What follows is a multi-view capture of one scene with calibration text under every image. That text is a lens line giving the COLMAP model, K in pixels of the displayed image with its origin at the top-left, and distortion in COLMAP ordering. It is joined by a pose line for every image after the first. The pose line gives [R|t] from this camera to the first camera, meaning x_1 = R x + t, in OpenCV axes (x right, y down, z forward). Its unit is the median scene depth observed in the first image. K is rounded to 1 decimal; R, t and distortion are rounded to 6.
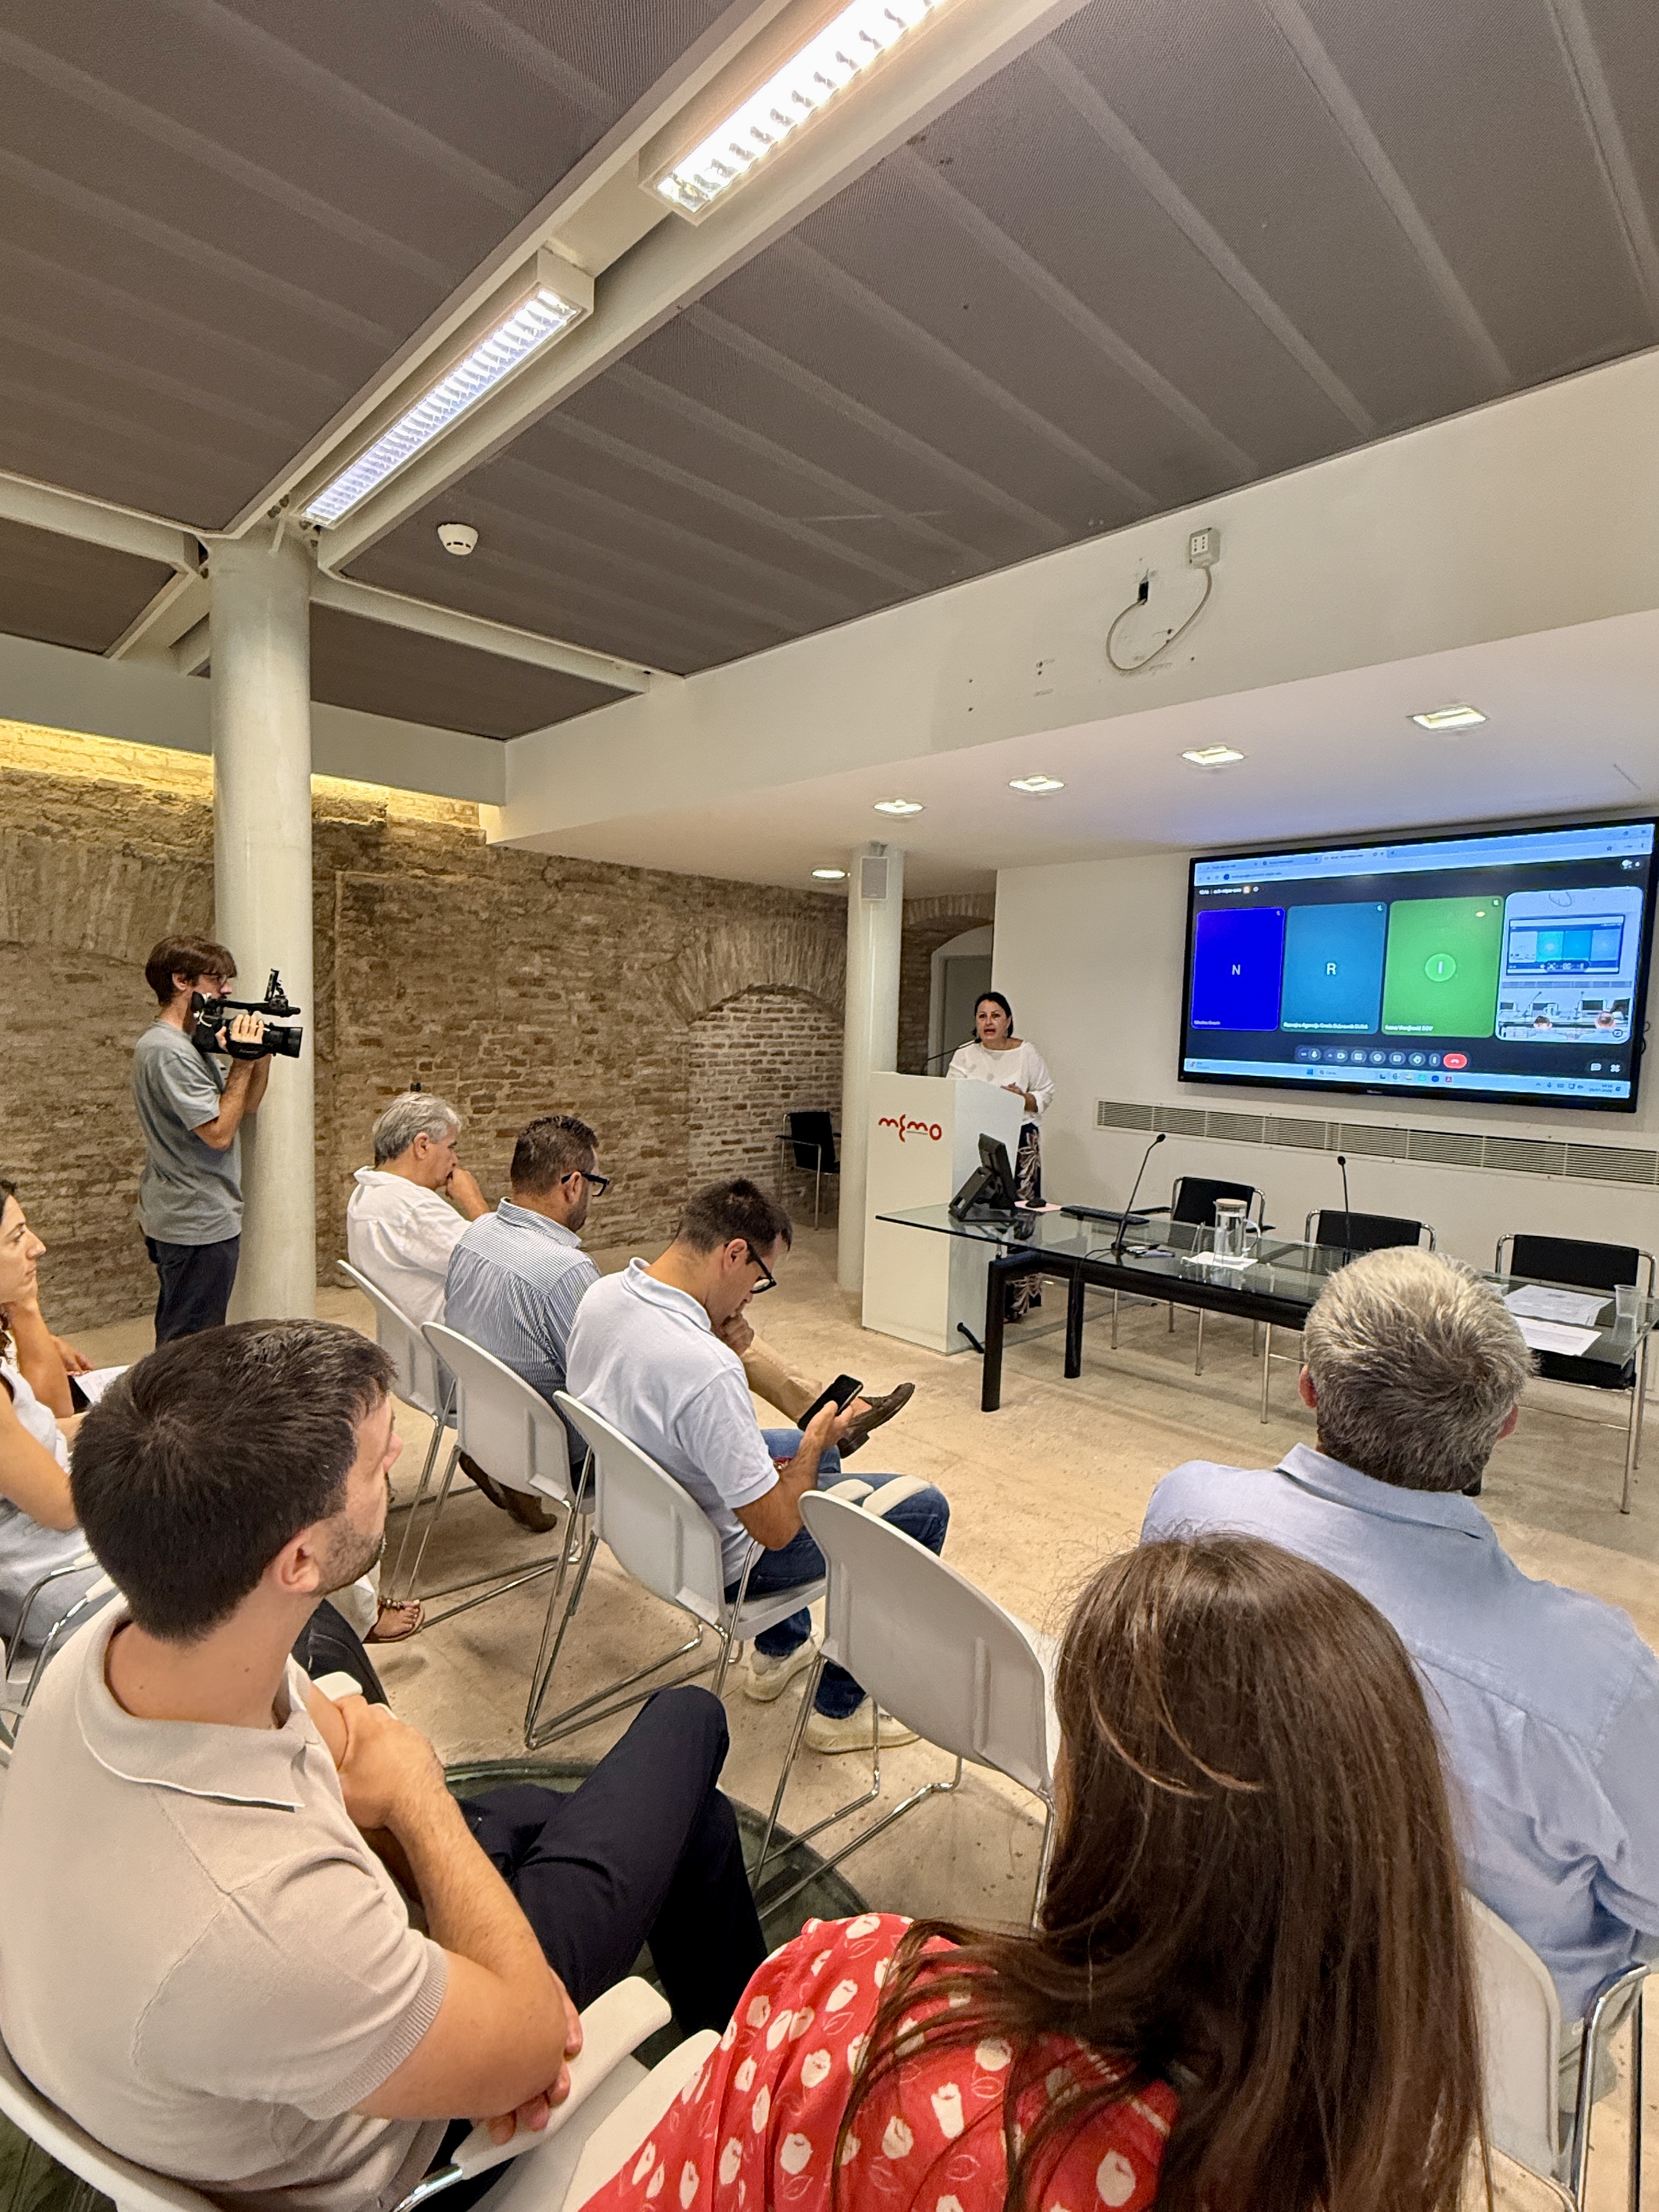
lens RADIAL K [[1067.8, 0, 816.7], [0, 1067.8, 1106.6], [0, 0, 1]] dist [-0.014869, -0.000047]
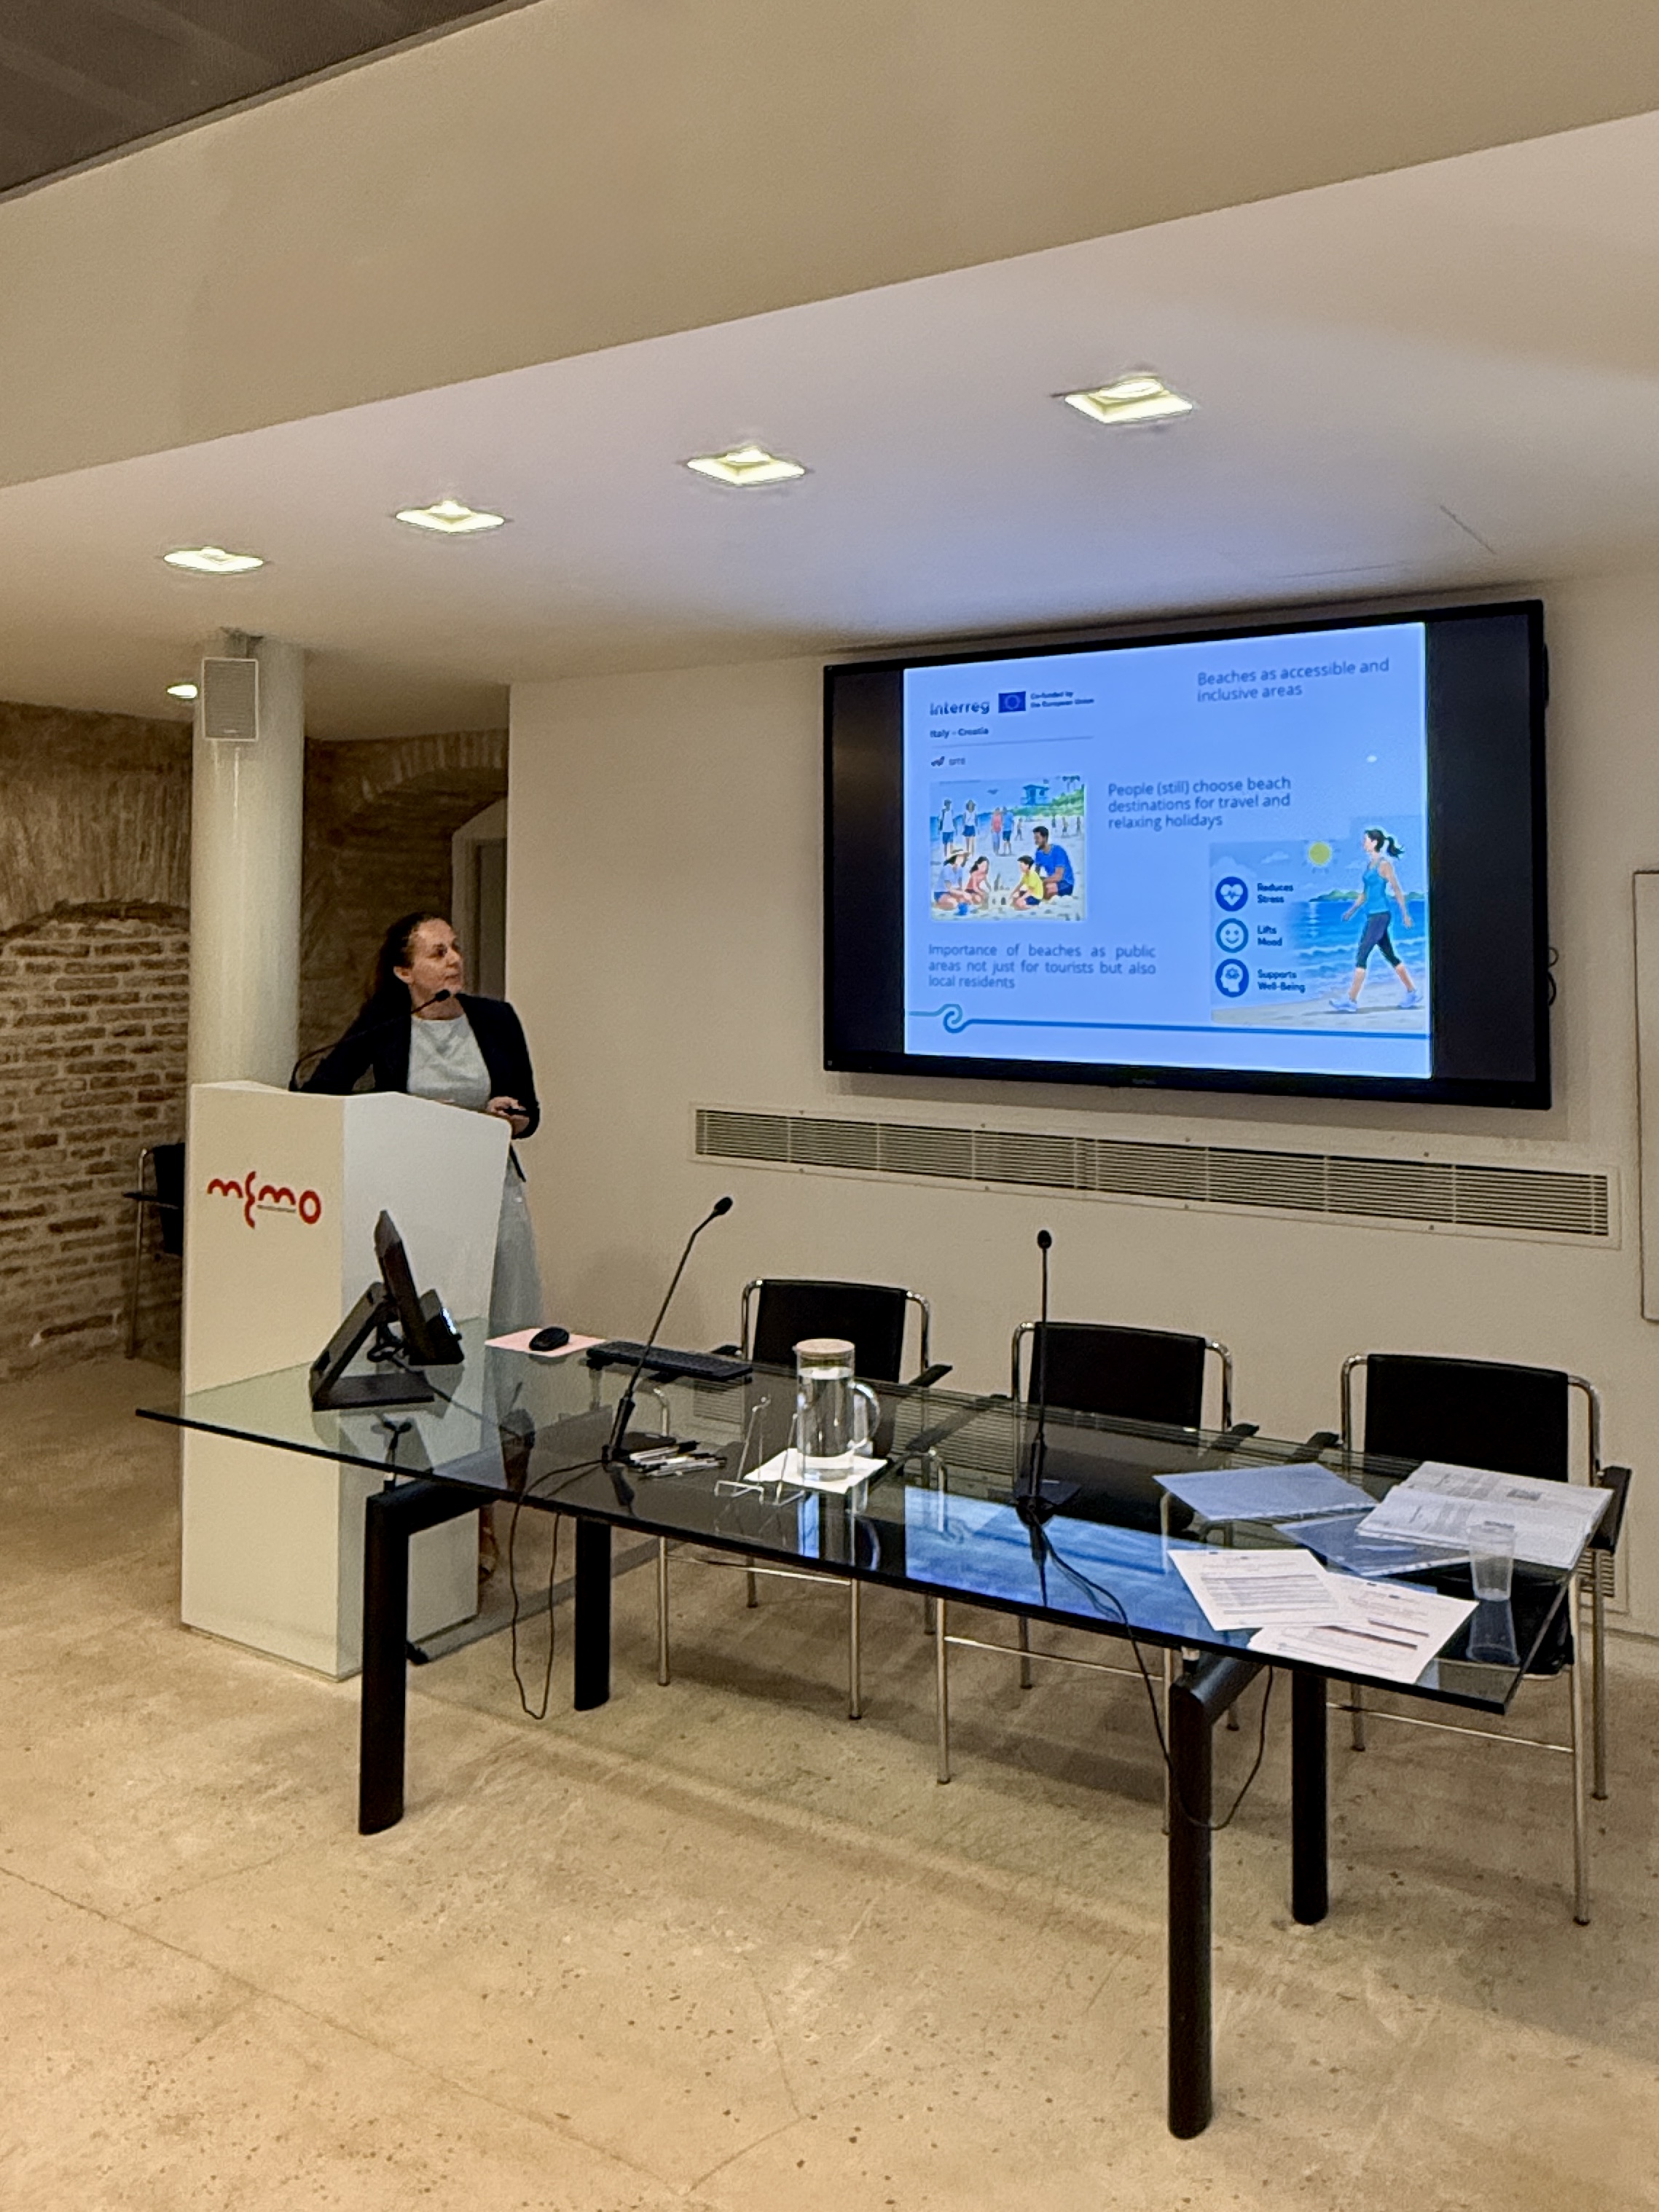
lens RADIAL K [[1775.8, 0, 830.5], [0, 1775.8, 840.2], [0, 0, 1]] dist [-0.027868, 0.037945]
pose [[0.971110, -0.012674, 0.238296, 0.114586], [0.044353, 0.990775, -0.128053, -0.021305], [-0.234475, 0.134922, 0.962714, 0.103841]]
